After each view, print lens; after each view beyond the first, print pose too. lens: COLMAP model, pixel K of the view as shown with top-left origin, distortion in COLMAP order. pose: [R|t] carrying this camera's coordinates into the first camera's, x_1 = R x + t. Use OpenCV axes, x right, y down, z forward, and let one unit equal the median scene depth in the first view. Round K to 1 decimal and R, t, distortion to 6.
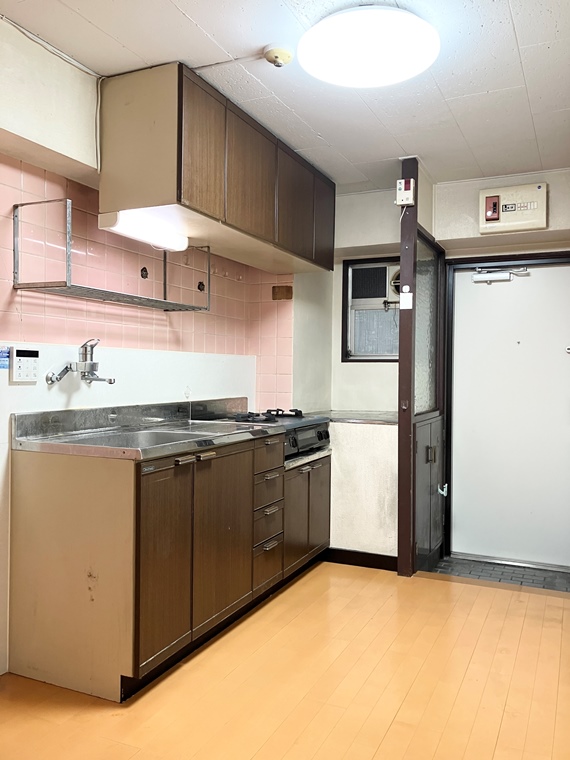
lens RADIAL K [[623.7, 0, 288.0], [0, 623.7, 376.8], [0, 0, 1]] dist [-0.014818, -0.000289]
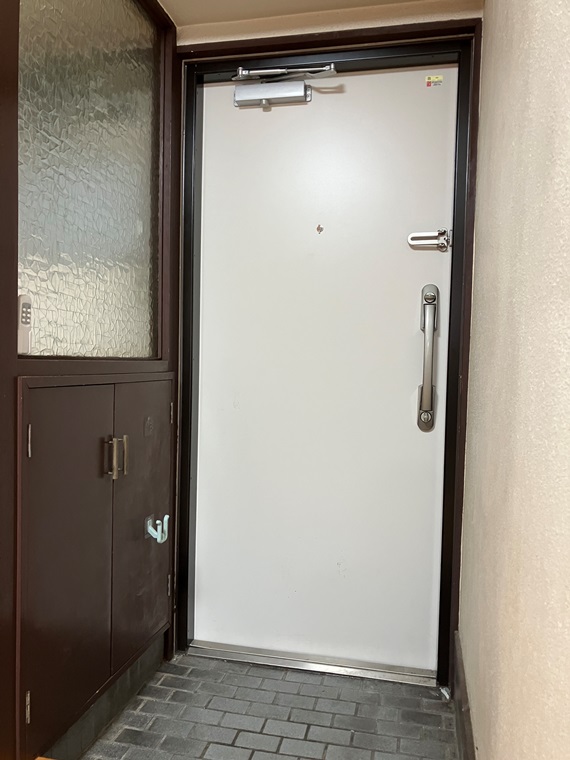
lens RADIAL K [[623.7, 0, 283.3], [0, 623.7, 382.2], [0, 0, 1]] dist [-0.014818, -0.000289]
pose [[0.977963, 0.010403, 0.208517, 0.236253], [-0.016408, 0.999498, 0.027090, 0.054189], [-0.208131, -0.029914, 0.977643, 0.508614]]
